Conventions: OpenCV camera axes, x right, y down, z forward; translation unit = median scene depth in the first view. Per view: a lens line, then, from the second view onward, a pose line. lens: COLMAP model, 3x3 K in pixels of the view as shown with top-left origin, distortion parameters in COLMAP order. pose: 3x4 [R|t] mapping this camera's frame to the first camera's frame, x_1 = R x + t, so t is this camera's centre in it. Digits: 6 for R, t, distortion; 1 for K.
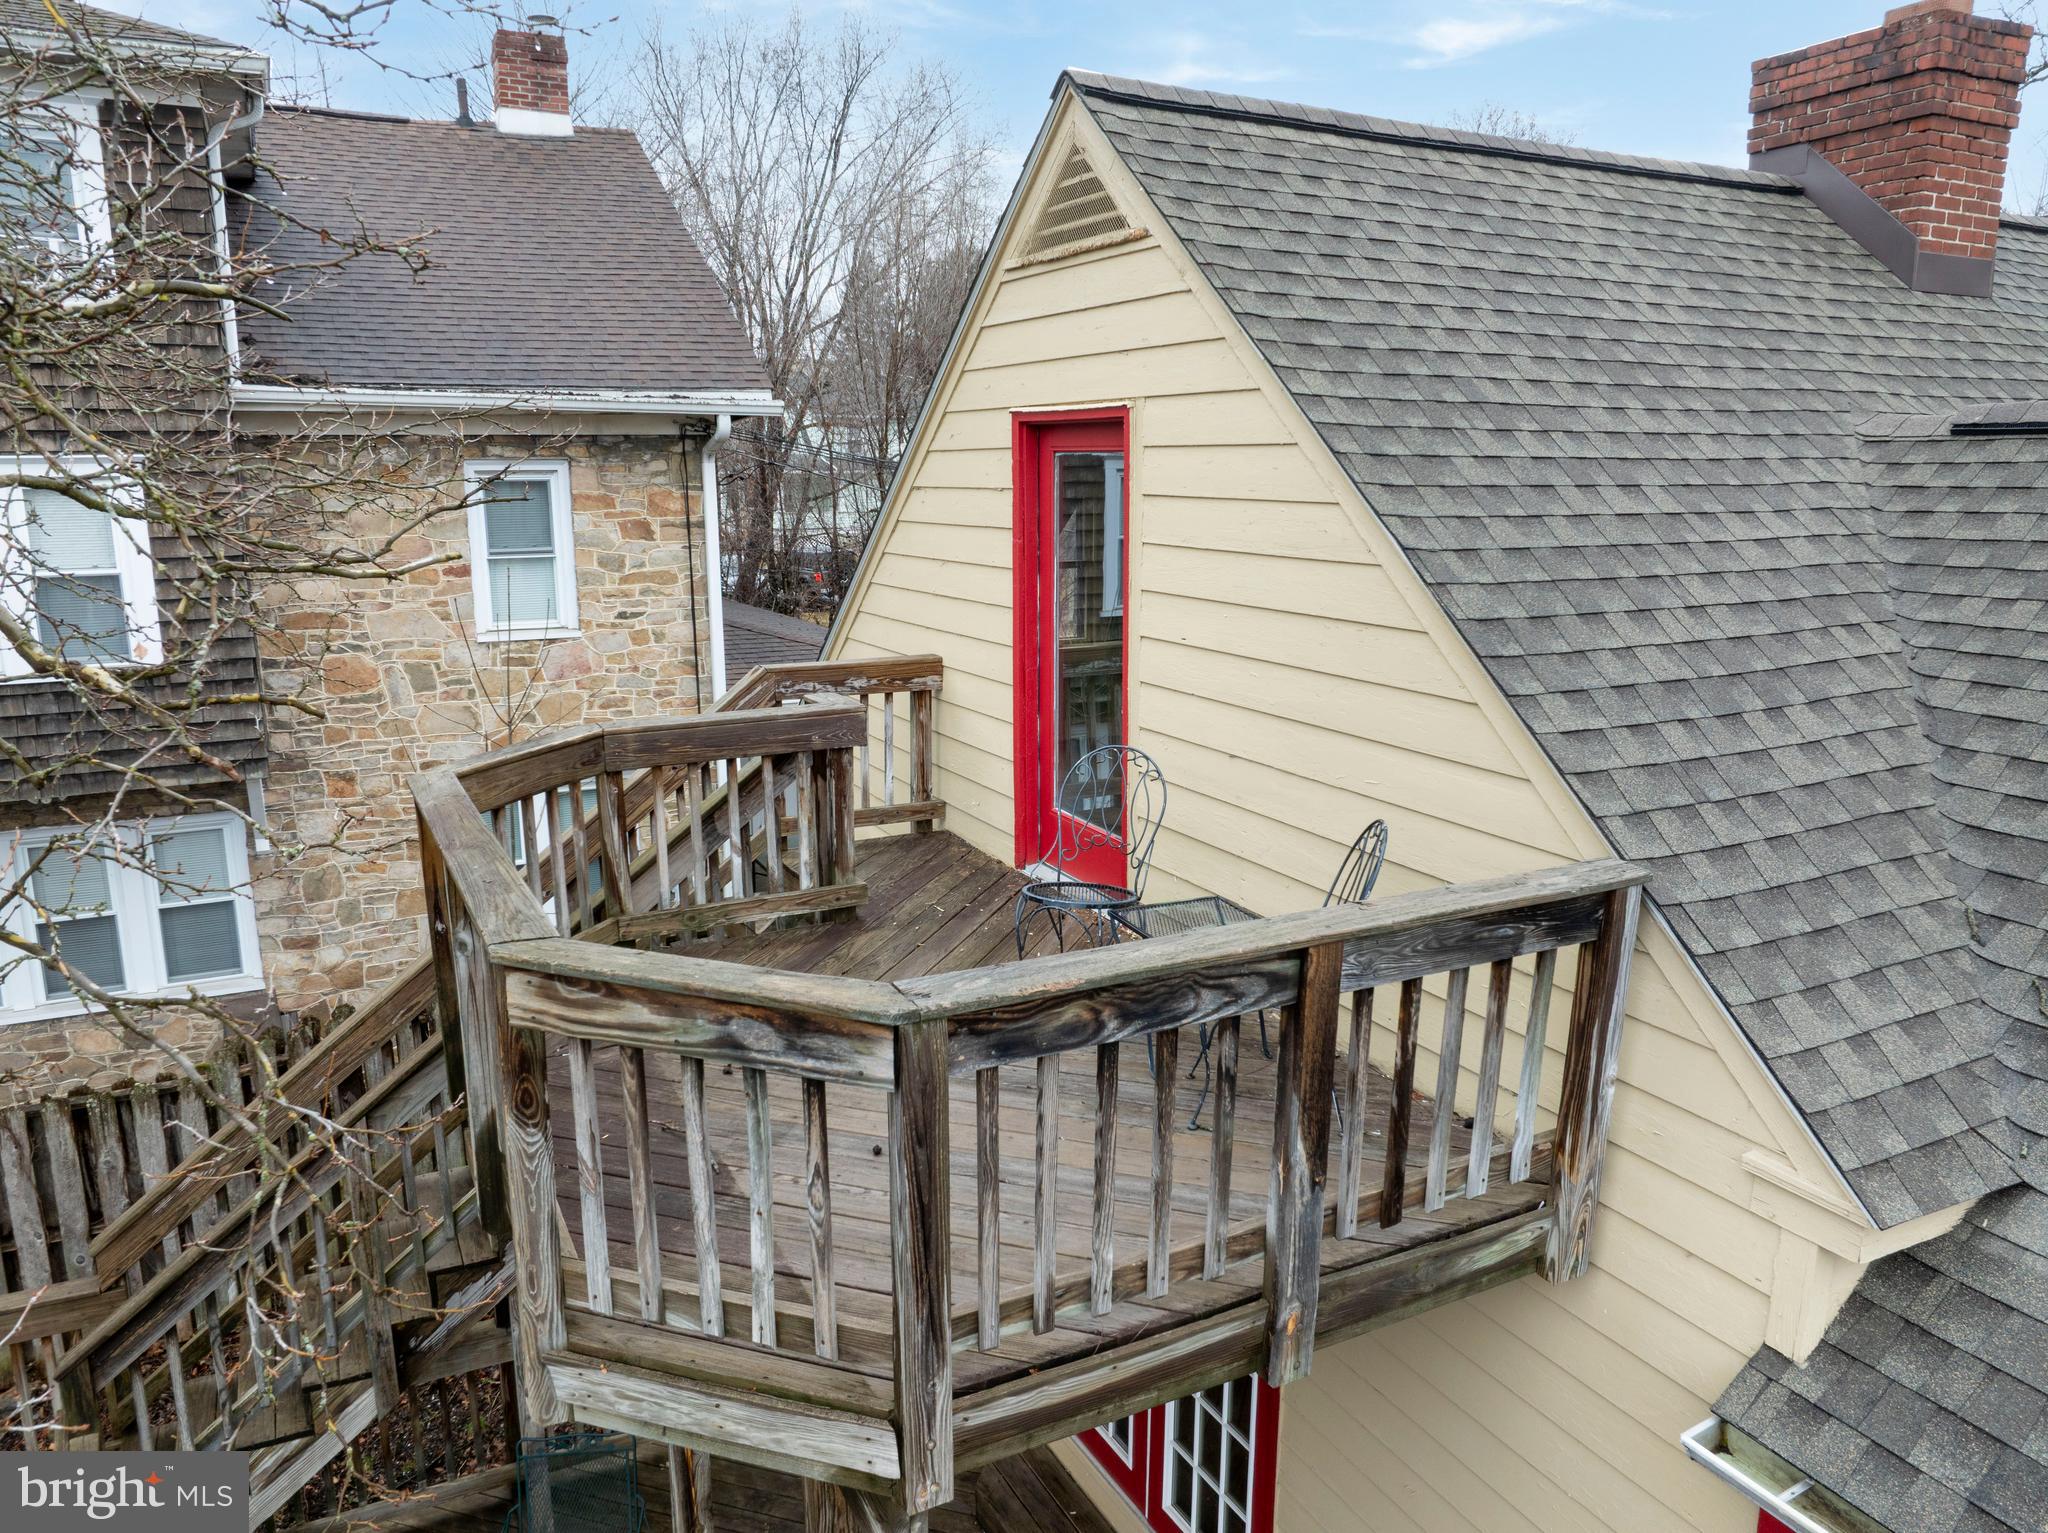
lens RADIAL K [[1449.5, 0, 1028.5], [0, 1449.5, 762.5], [0, 0, 1]] dist [-0.051762, 0.023378]
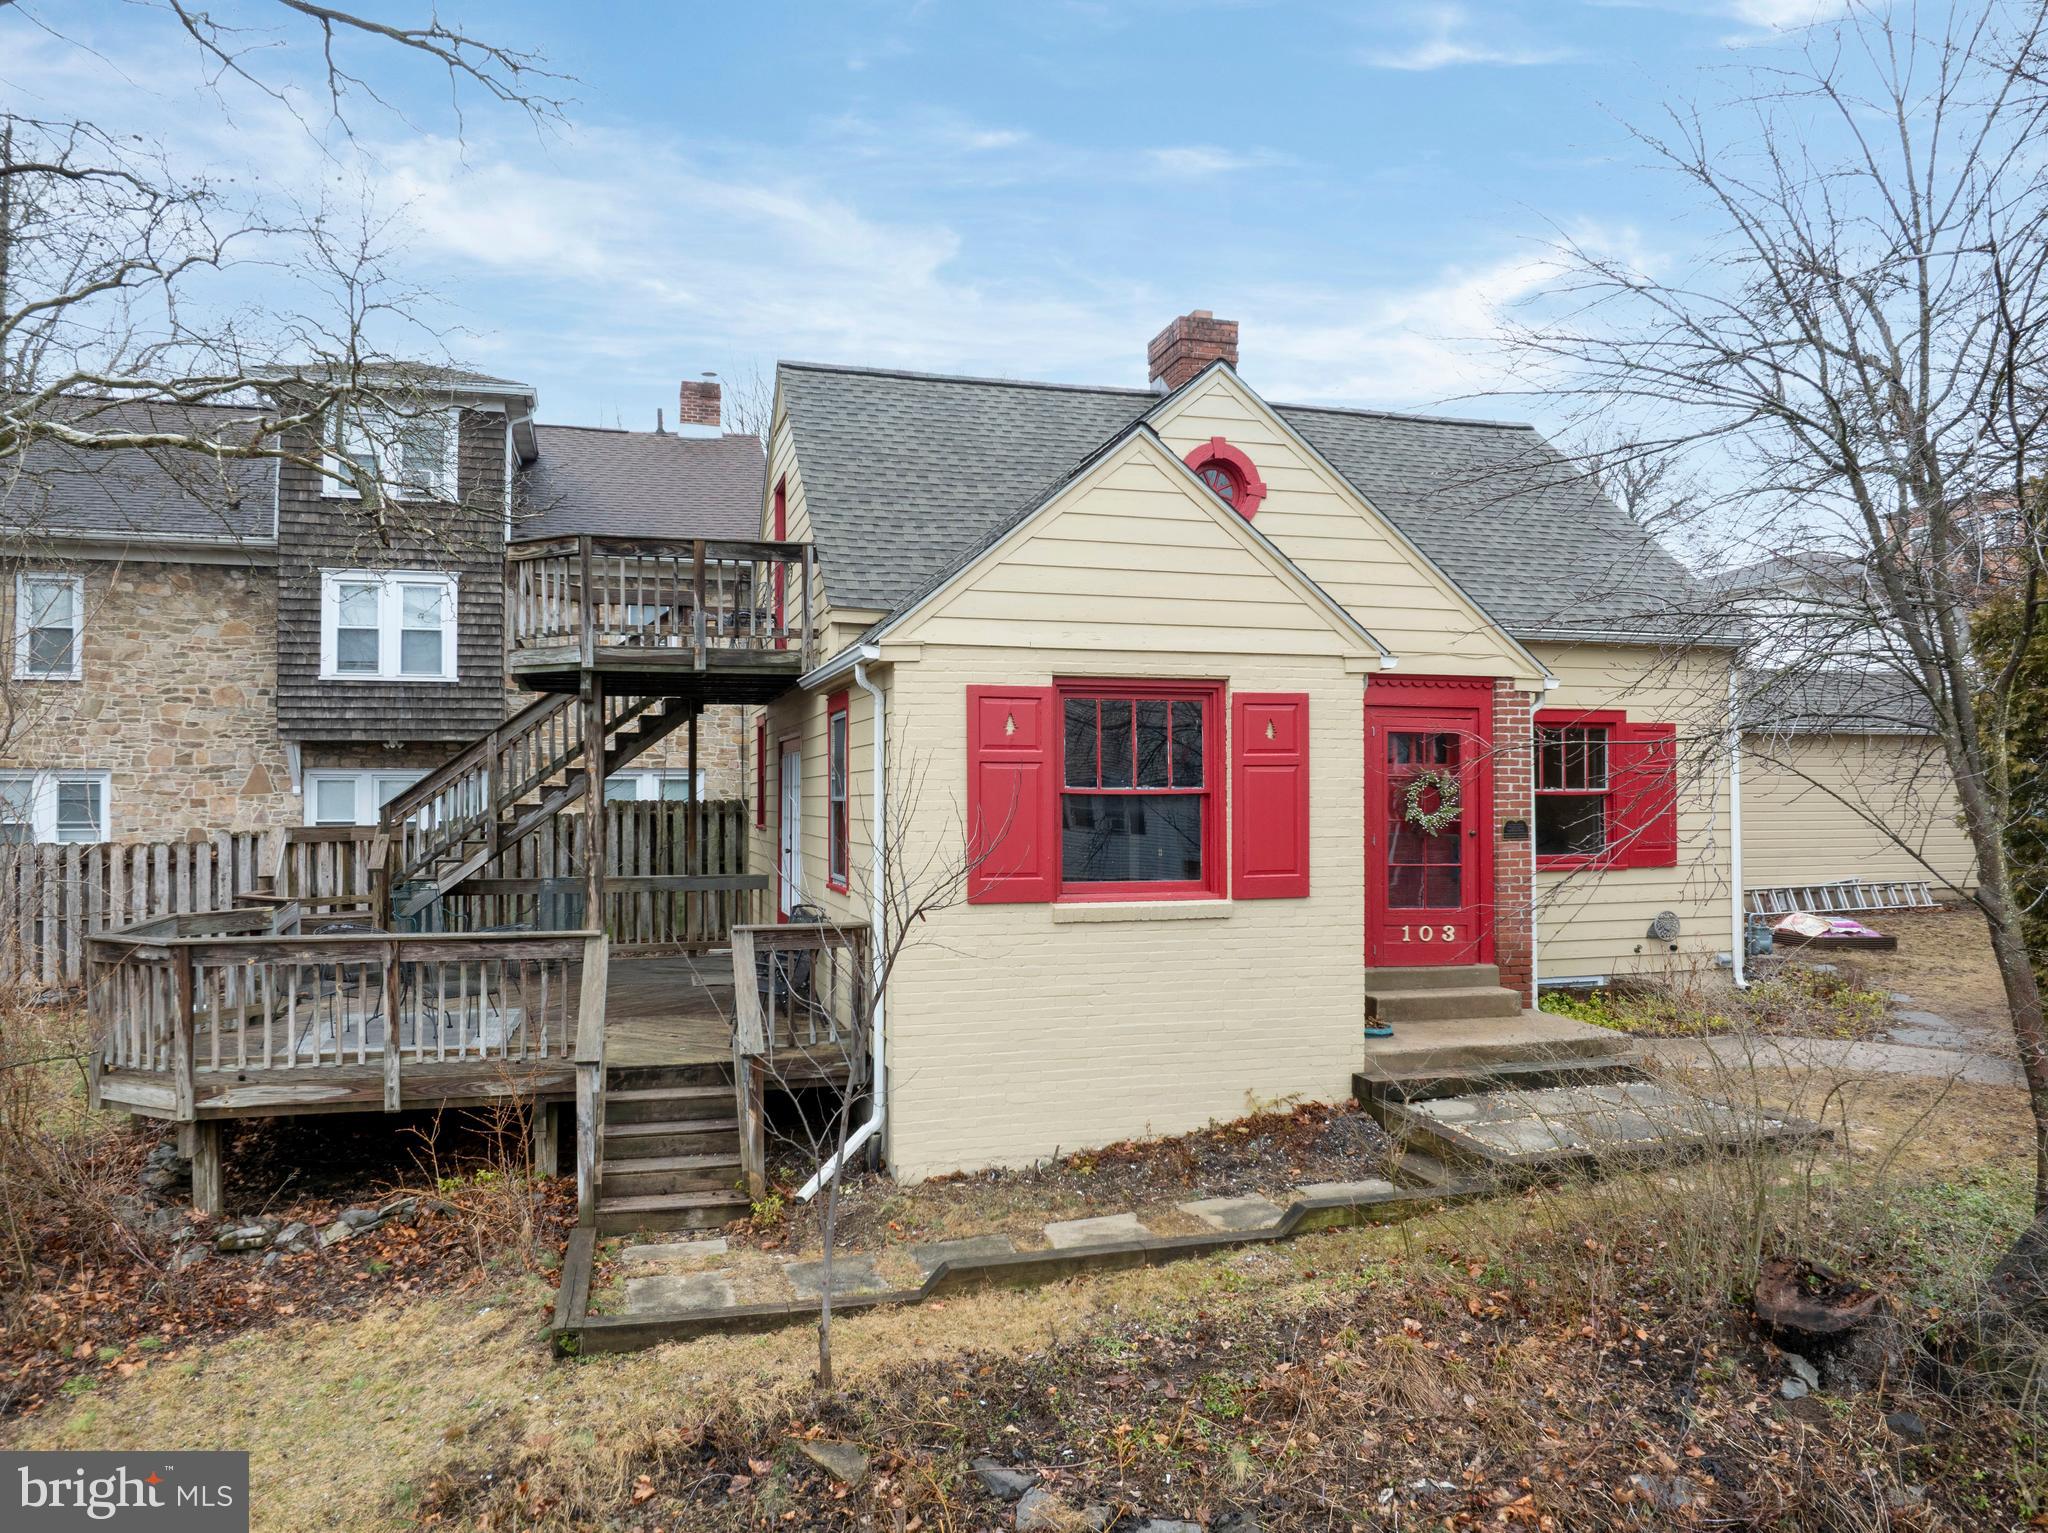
lens RADIAL K [[1449.5, 0, 1024.0], [0, 1449.5, 762.5], [0, 0, 1]] dist [-0.051762, 0.023378]
pose [[0.982668, -0.005166, -0.185302, 0.478057], [-0.036639, 0.974479, -0.221467, 0.412206], [0.181717, 0.224418, 0.957400, -0.659442]]
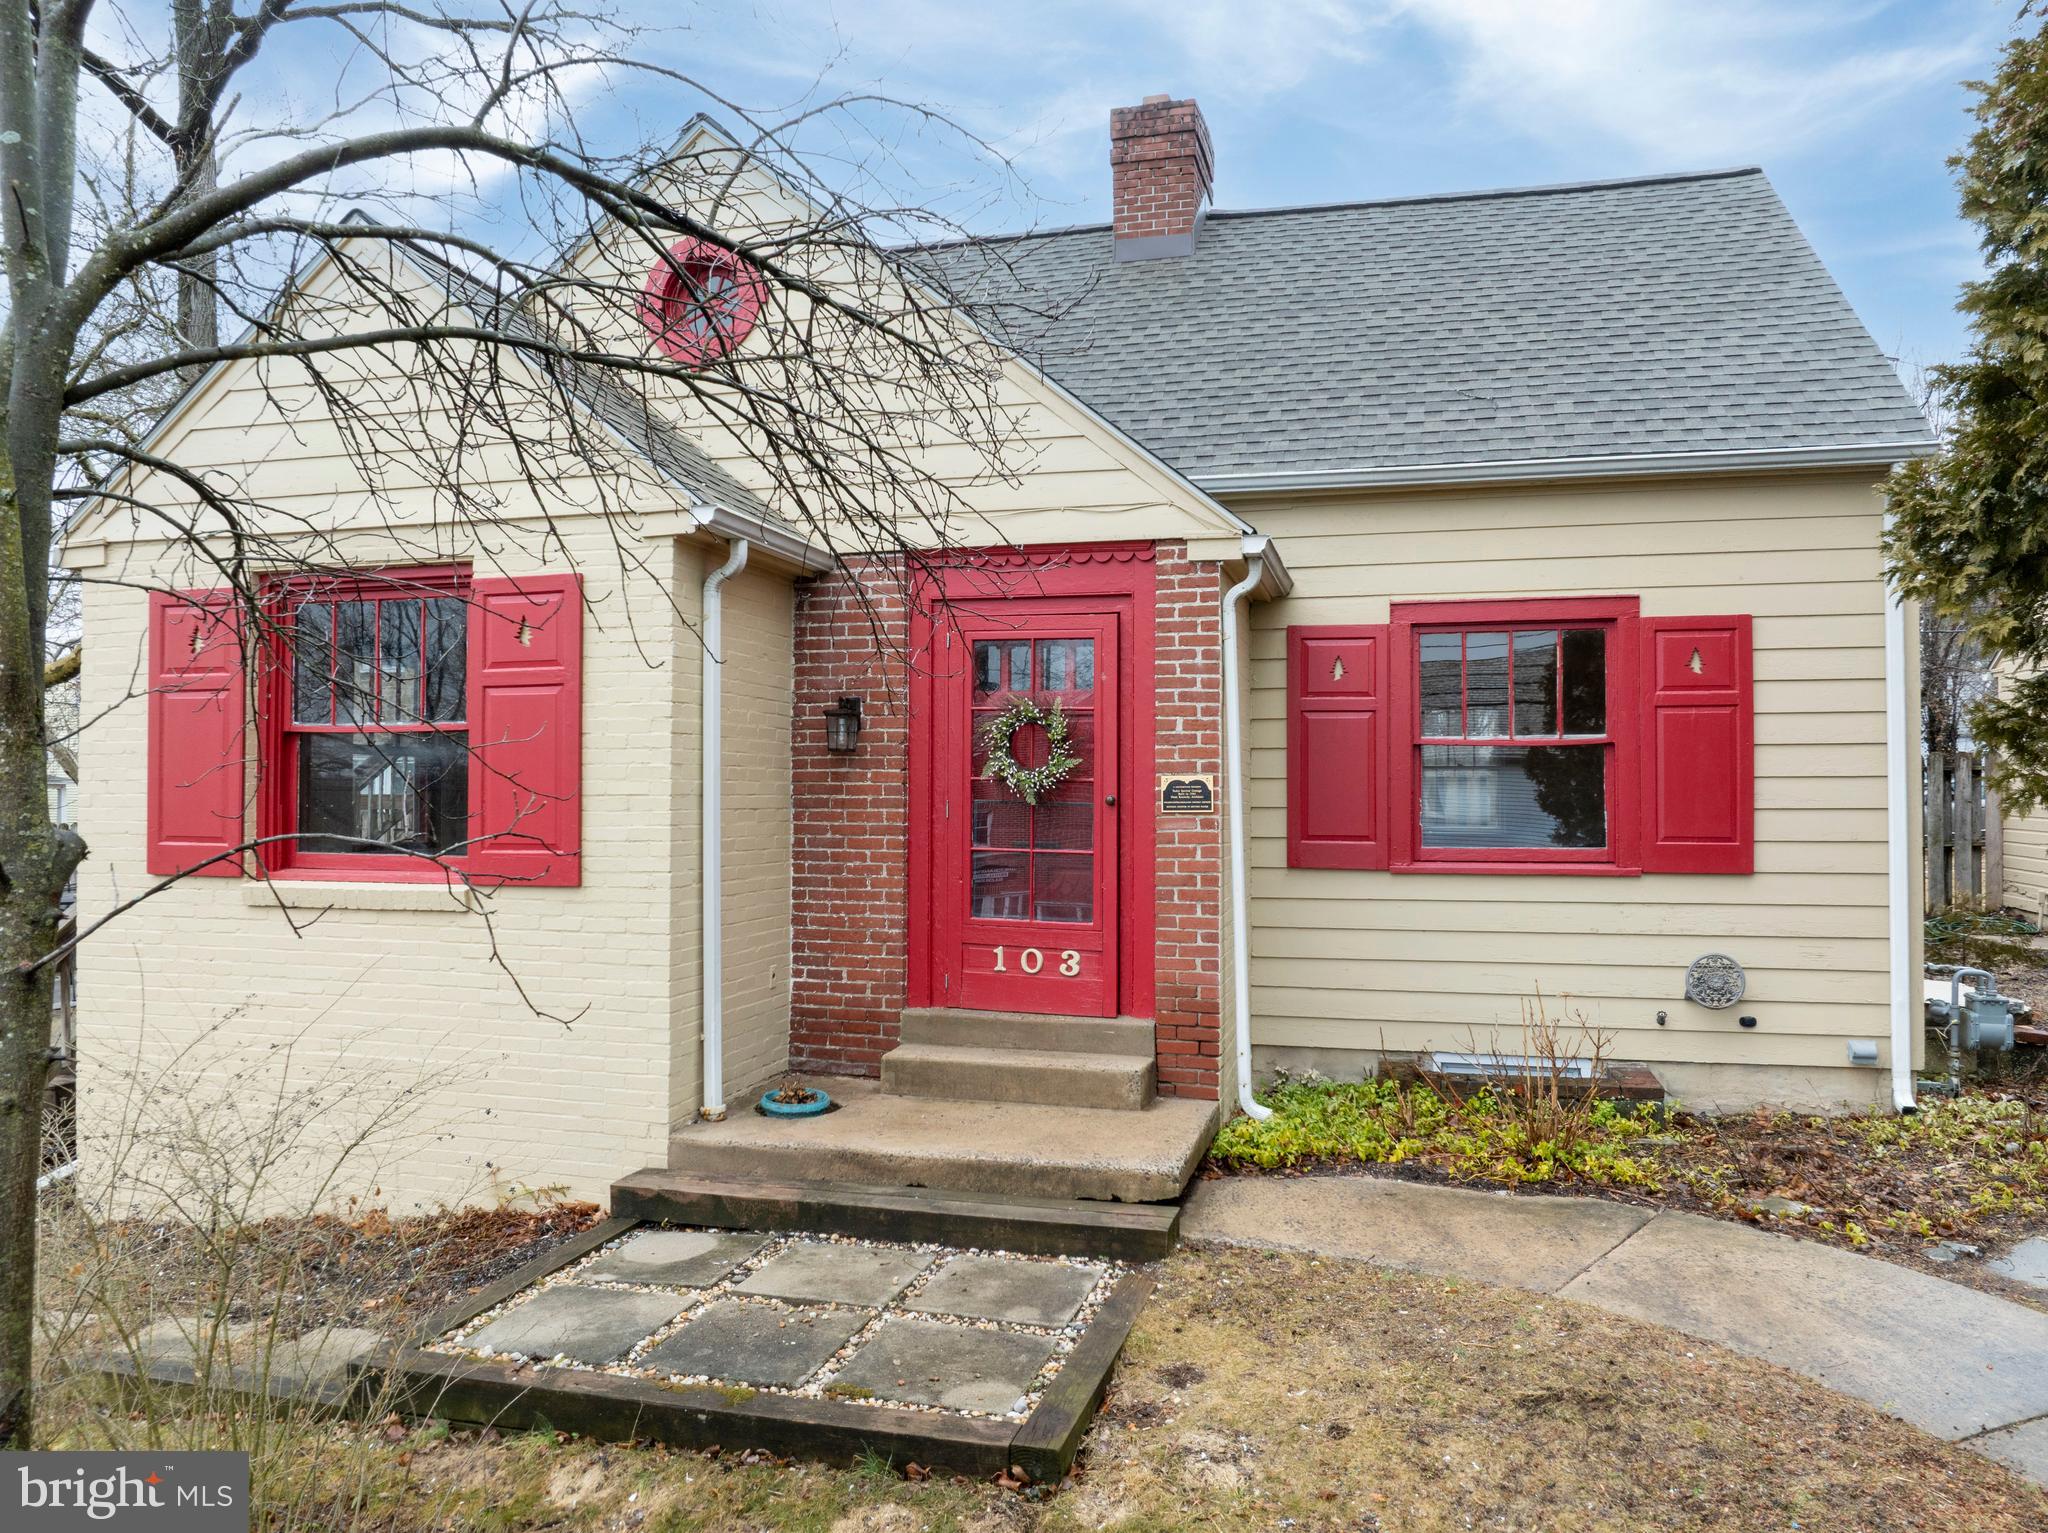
lens RADIAL K [[1449.5, 0, 1035.1], [0, 1449.5, 766.0], [0, 0, 1]] dist [-0.051762, 0.023378]
pose [[0.749821, -0.009194, -0.661577, 0.987557], [-0.137042, 0.976062, -0.168885, 0.317731], [0.647293, 0.217297, 0.730612, -0.089532]]
